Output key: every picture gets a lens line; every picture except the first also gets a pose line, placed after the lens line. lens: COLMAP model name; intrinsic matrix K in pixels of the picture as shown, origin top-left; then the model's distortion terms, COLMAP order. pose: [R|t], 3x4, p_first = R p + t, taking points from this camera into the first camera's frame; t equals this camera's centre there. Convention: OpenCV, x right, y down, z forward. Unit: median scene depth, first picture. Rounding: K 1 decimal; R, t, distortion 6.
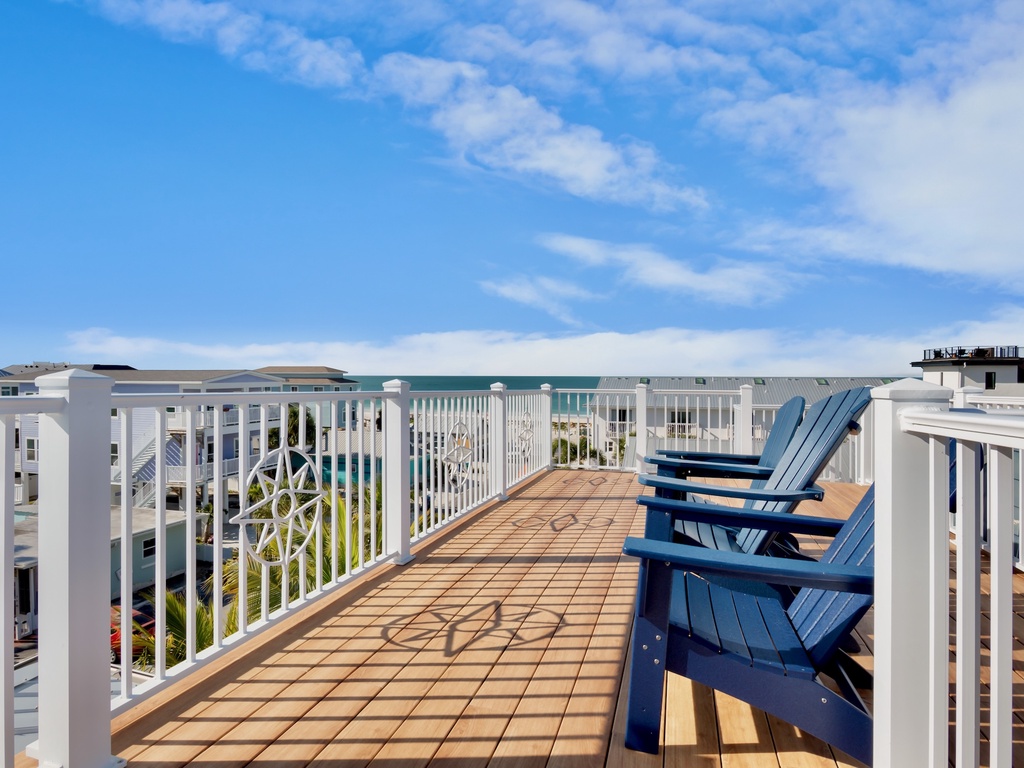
lens RADIAL K [[556.6, 0, 514.4], [0, 556.6, 376.0], [0, 0, 1]] dist [-0.003007, -0.002846]
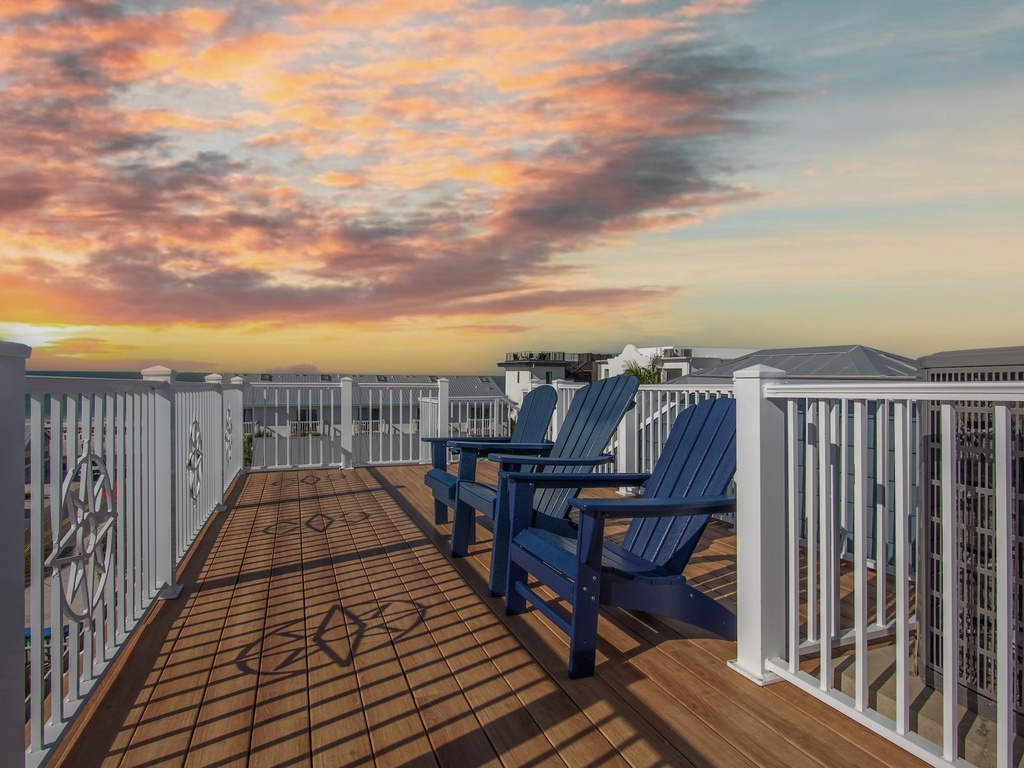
lens RADIAL K [[564.3, 0, 512.0], [0, 564.3, 384.0], [0, 0, 1]] dist [-0.004467, -0.001136]
pose [[0.794260, -0.003334, 0.607569, -0.386963], [-0.008552, 0.999825, 0.016666, 0.019142], [-0.607518, -0.018433, 0.794092, 0.089625]]
